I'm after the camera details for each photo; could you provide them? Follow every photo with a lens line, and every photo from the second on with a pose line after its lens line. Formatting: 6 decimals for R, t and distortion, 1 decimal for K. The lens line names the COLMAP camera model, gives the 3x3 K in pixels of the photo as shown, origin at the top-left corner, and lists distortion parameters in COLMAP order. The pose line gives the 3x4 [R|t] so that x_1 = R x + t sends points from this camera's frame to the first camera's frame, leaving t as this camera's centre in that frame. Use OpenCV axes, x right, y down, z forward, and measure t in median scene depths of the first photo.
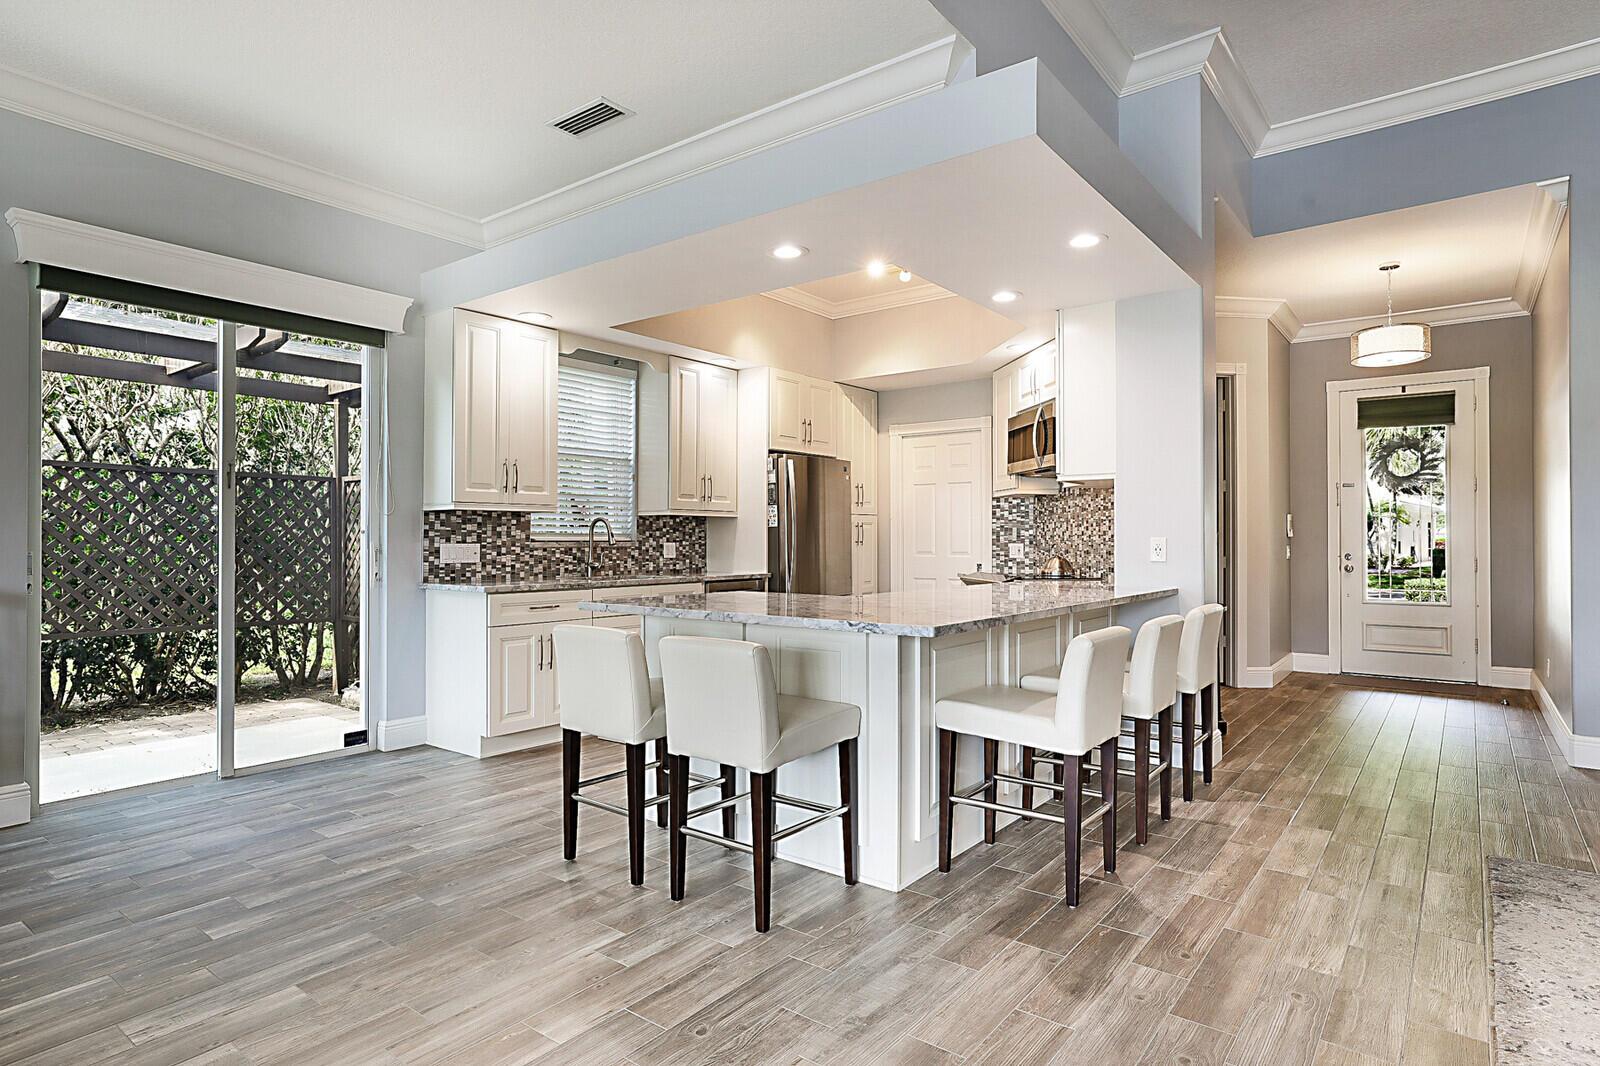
lens RADIAL K [[877.3, 0, 789.2], [0, 877.3, 530.5], [0, 0, 1]] dist [-0.010568, 0.000483]
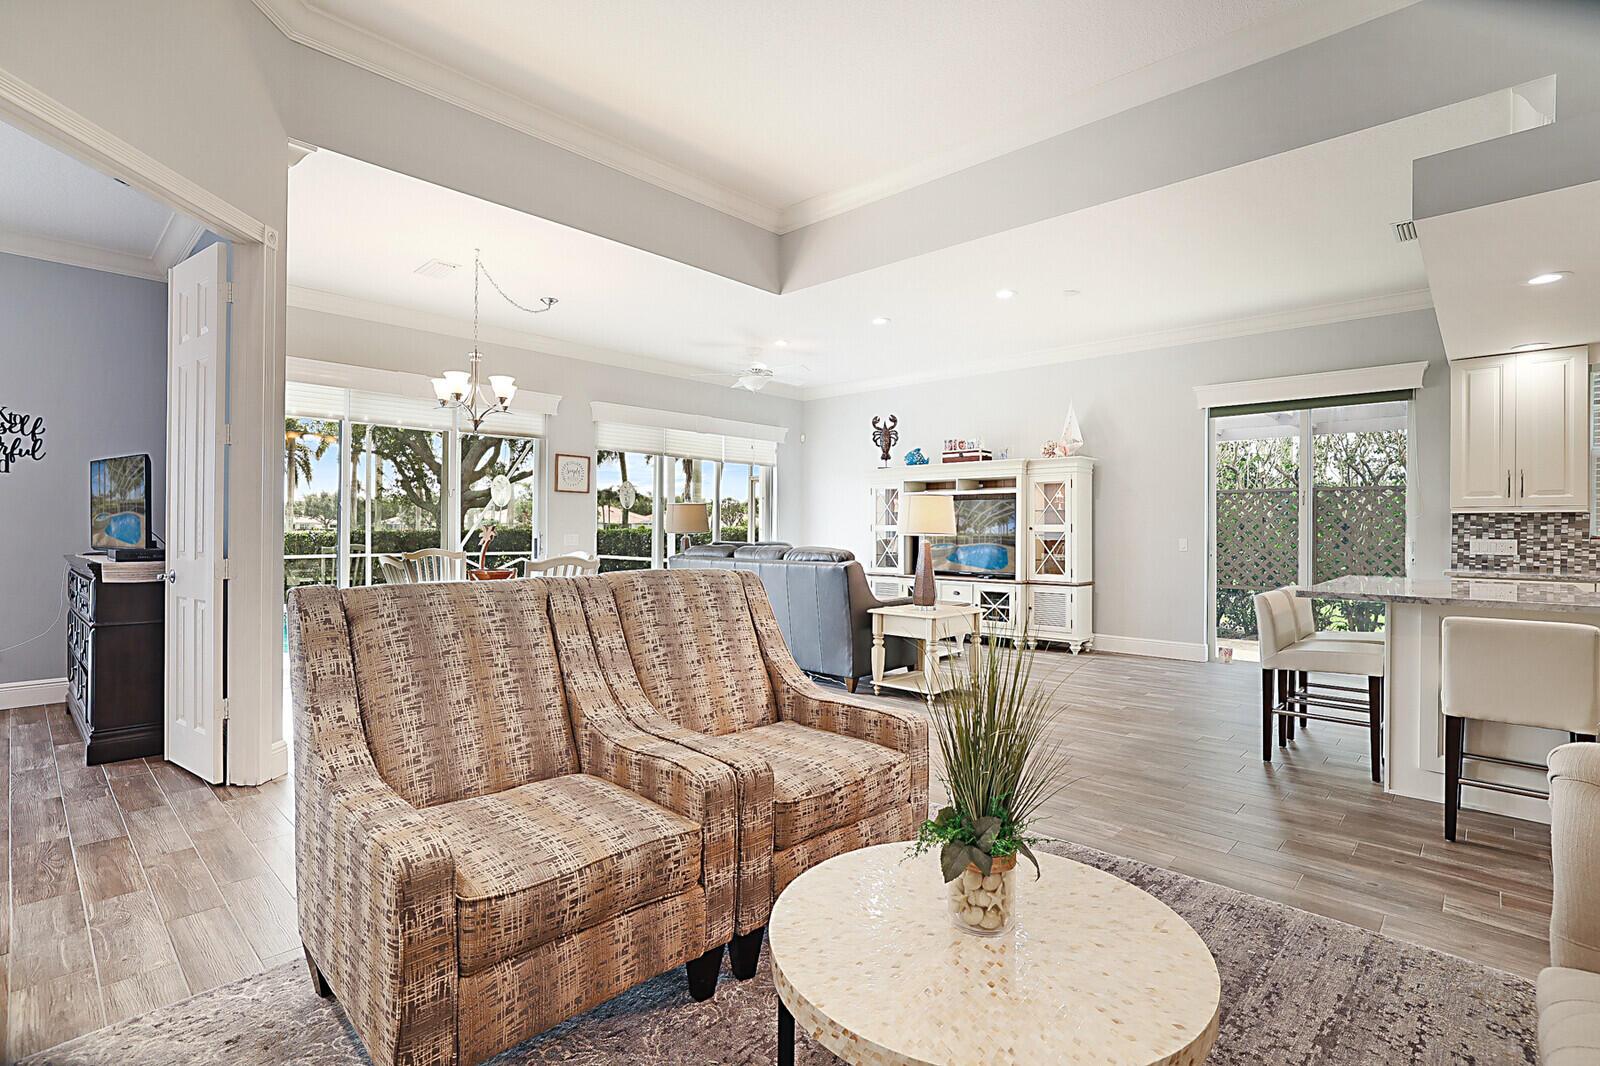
lens RADIAL K [[751.5, 0, 801.5], [0, 751.5, 526.7], [0, 0, 1]] dist [-0.016057, 0.010120]
pose [[-0.082788, -0.004384, -0.996558, 0.719925], [0.002595, 0.999986, -0.004615, -0.000719], [0.996564, -0.002968, -0.082776, 0.098406]]
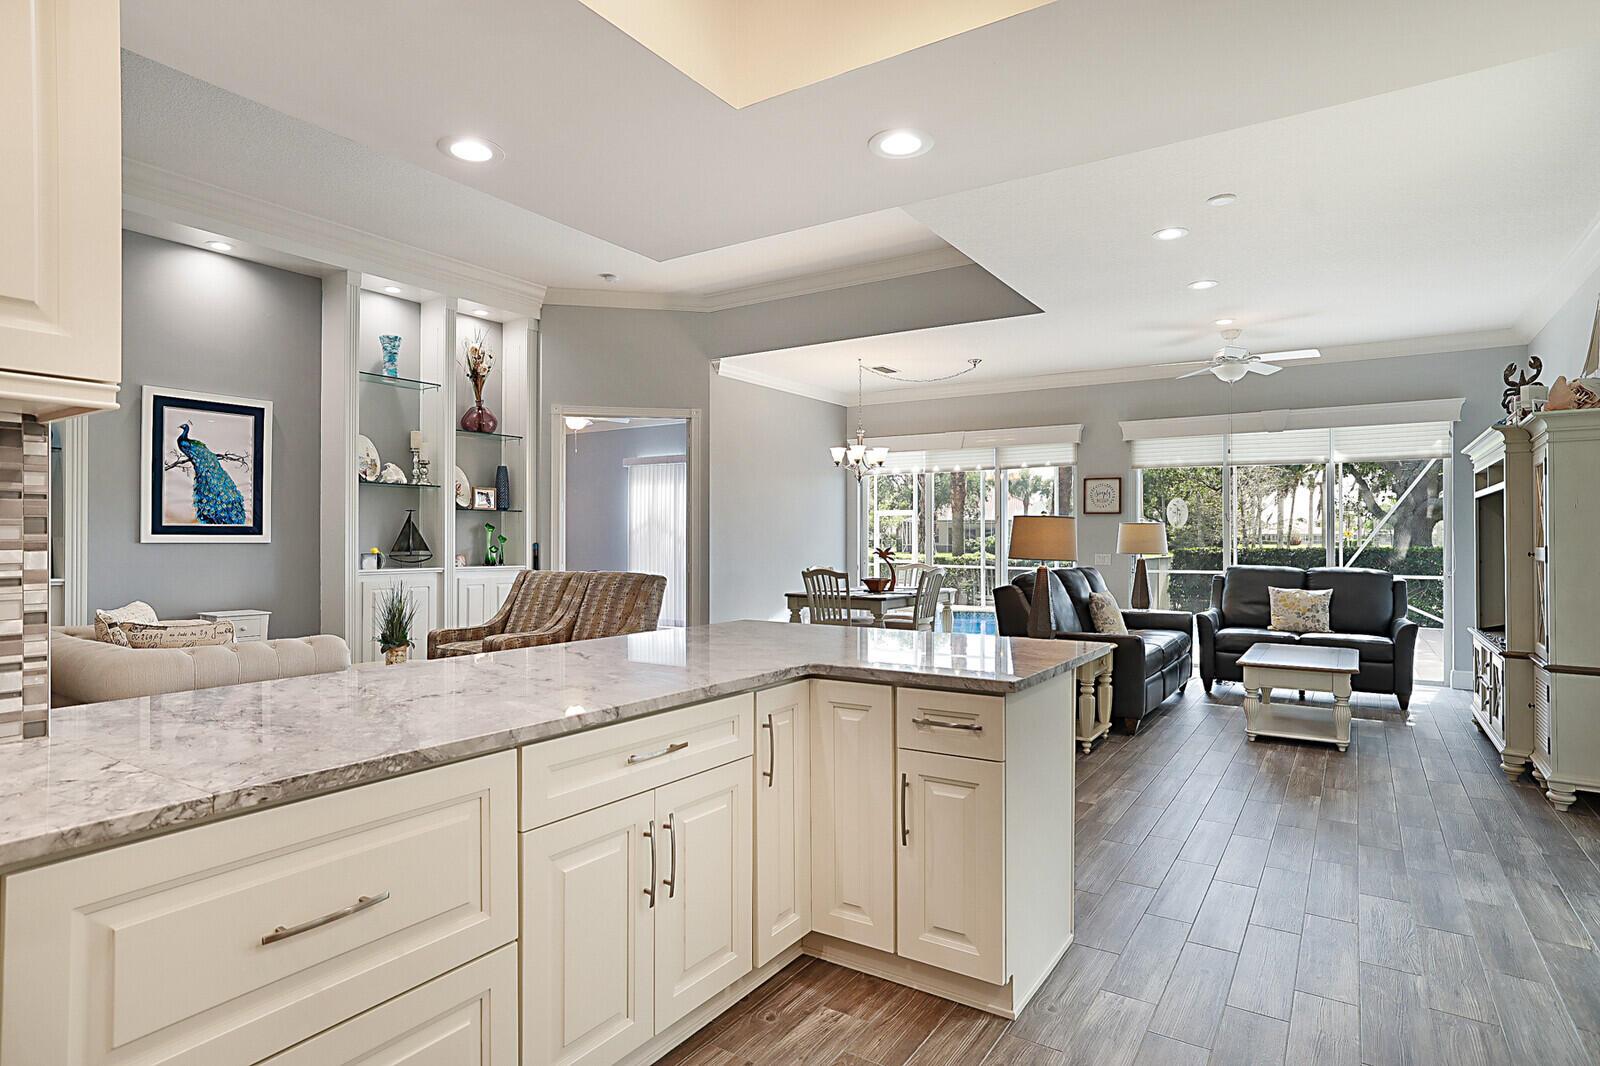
lens RADIAL K [[861.4, 0, 790.3], [0, 861.4, 531.9], [0, 0, 1]] dist [-0.025326, 0.022523]
pose [[-0.996645, -0.003645, -0.081765, 0.092331], [-0.002363, 0.999873, -0.015773, -0.010082], [0.081812, -0.015527, -0.996527, 1.156586]]
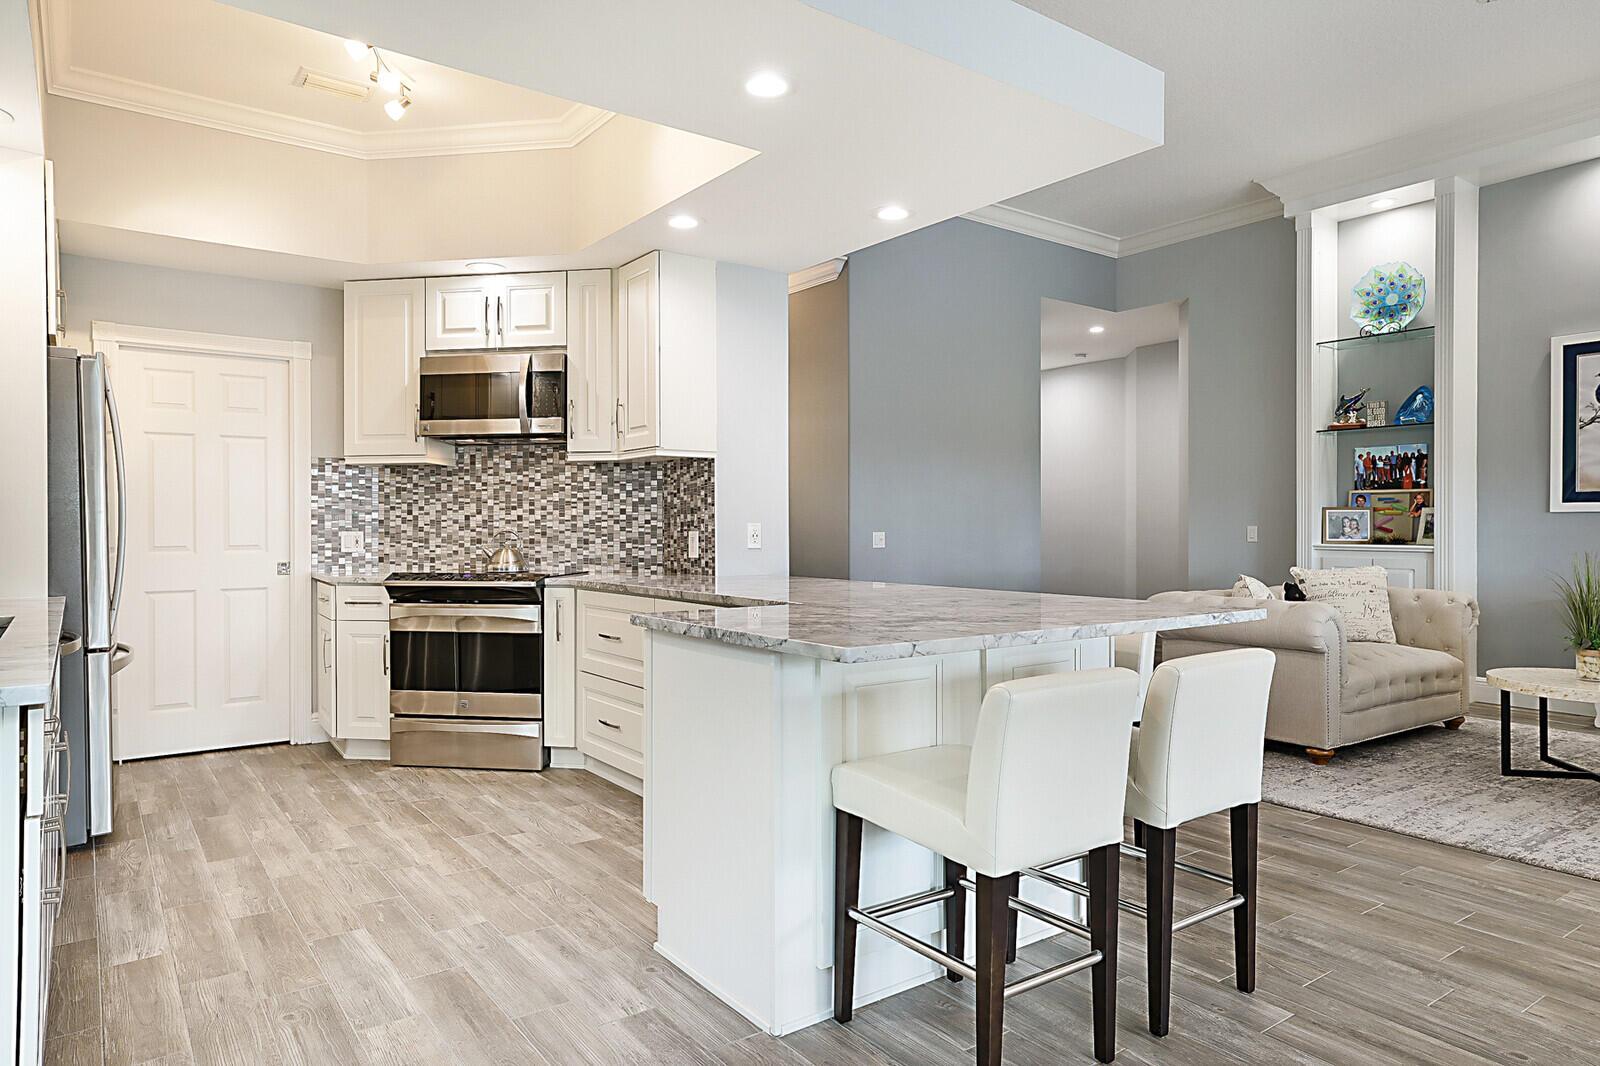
lens RADIAL K [[975.9, 0, 781.2], [0, 975.9, 537.9], [0, 0, 1]] dist [-0.000914, 0.005787]
pose [[0.278407, -0.013314, 0.960371, -0.493545], [-0.006752, 0.999852, 0.015819, 0.006340], [-0.960440, -0.010888, 0.278275, 0.555470]]
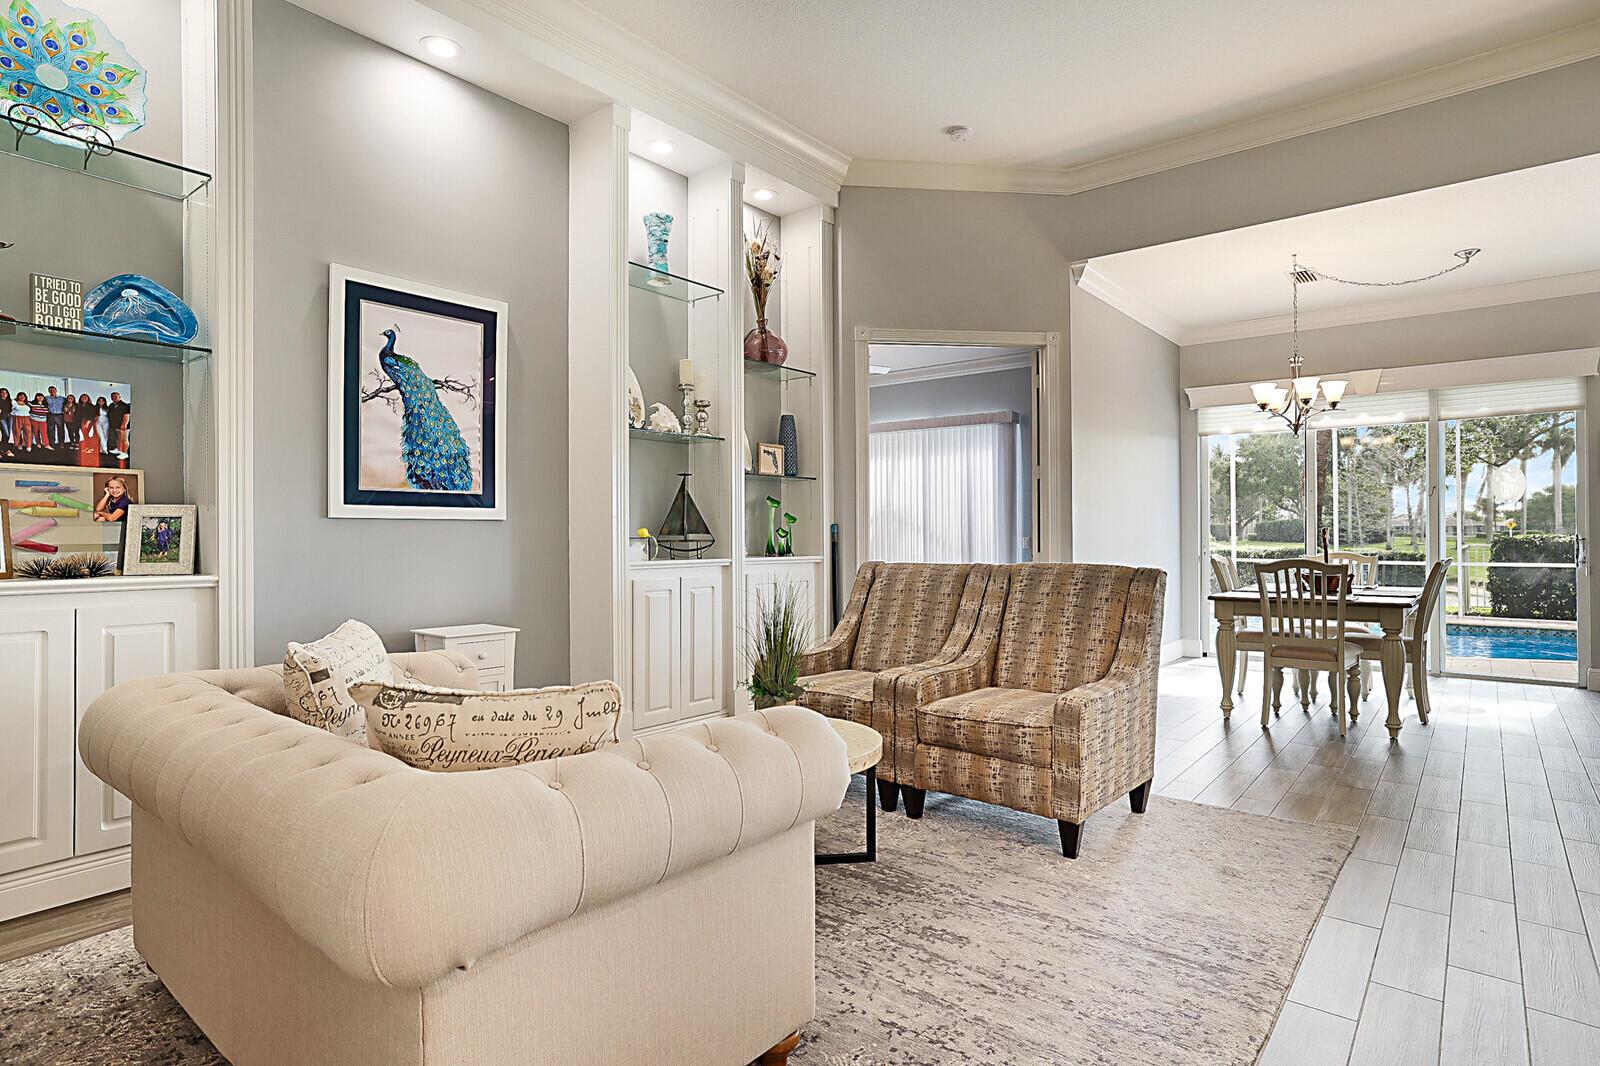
lens RADIAL K [[861.4, 0, 805.3], [0, 861.4, 525.1], [0, 0, 1]] dist [-0.025326, 0.022523]
pose [[-0.999968, 0.002295, 0.007616, 0.440128], [0.002155, 0.999829, -0.018362, 0.007237], [-0.007657, -0.018345, -0.999802, 0.683256]]
